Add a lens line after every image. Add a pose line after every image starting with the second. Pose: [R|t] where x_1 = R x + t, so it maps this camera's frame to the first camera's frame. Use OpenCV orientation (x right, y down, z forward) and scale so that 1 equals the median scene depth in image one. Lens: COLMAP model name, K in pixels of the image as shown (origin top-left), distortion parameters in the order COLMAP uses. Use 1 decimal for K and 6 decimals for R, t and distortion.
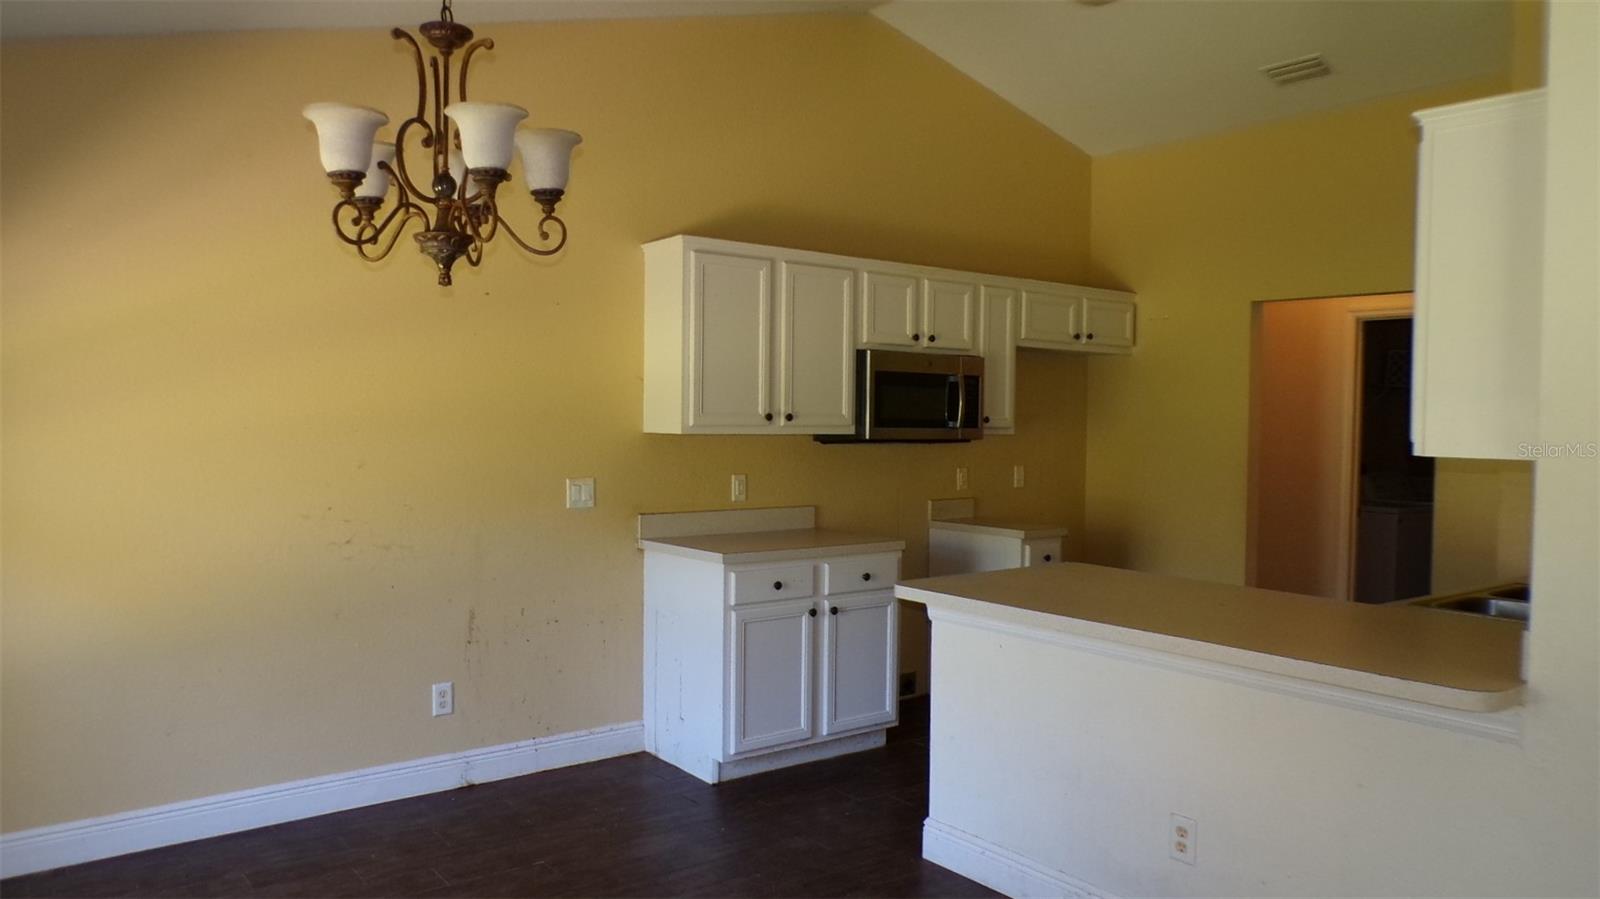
lens RADIAL K [[1126.8, 0, 804.3], [0, 1126.8, 446.4], [0, 0, 1]] dist [-0.022388, 0.009181]
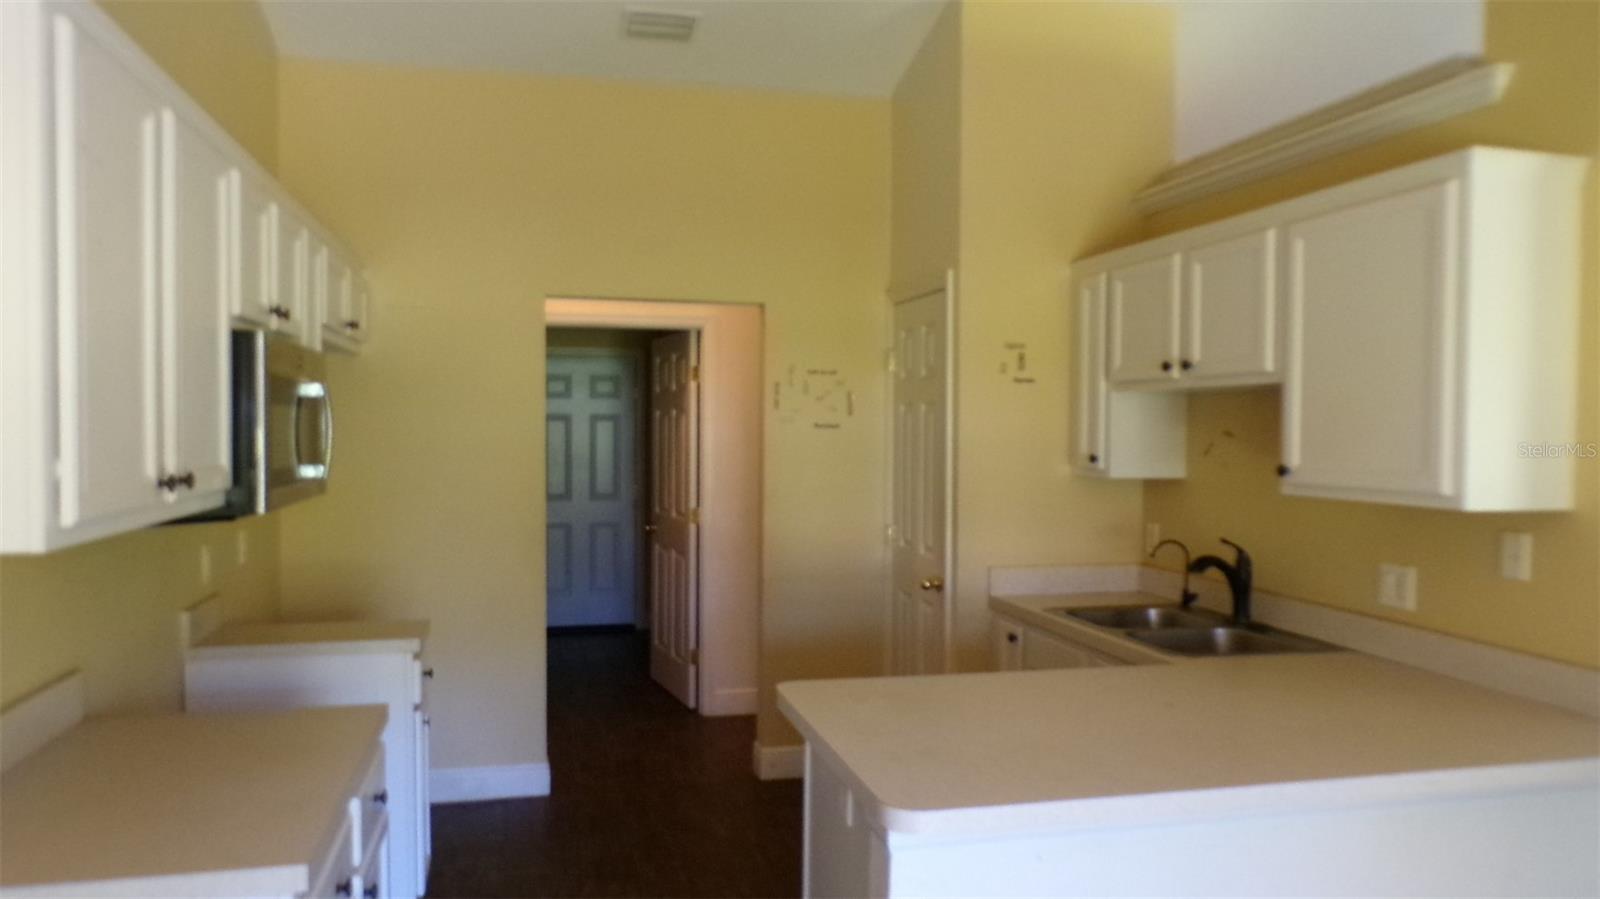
lens RADIAL K [[1126.8, 0, 804.3], [0, 1126.8, 446.4], [0, 0, 1]] dist [-0.022388, 0.009181]
pose [[0.391100, -0.027522, 0.919937, -0.299390], [0.015554, 0.999608, 0.023293, -0.043201], [-0.920217, 0.005199, 0.391375, 0.593880]]
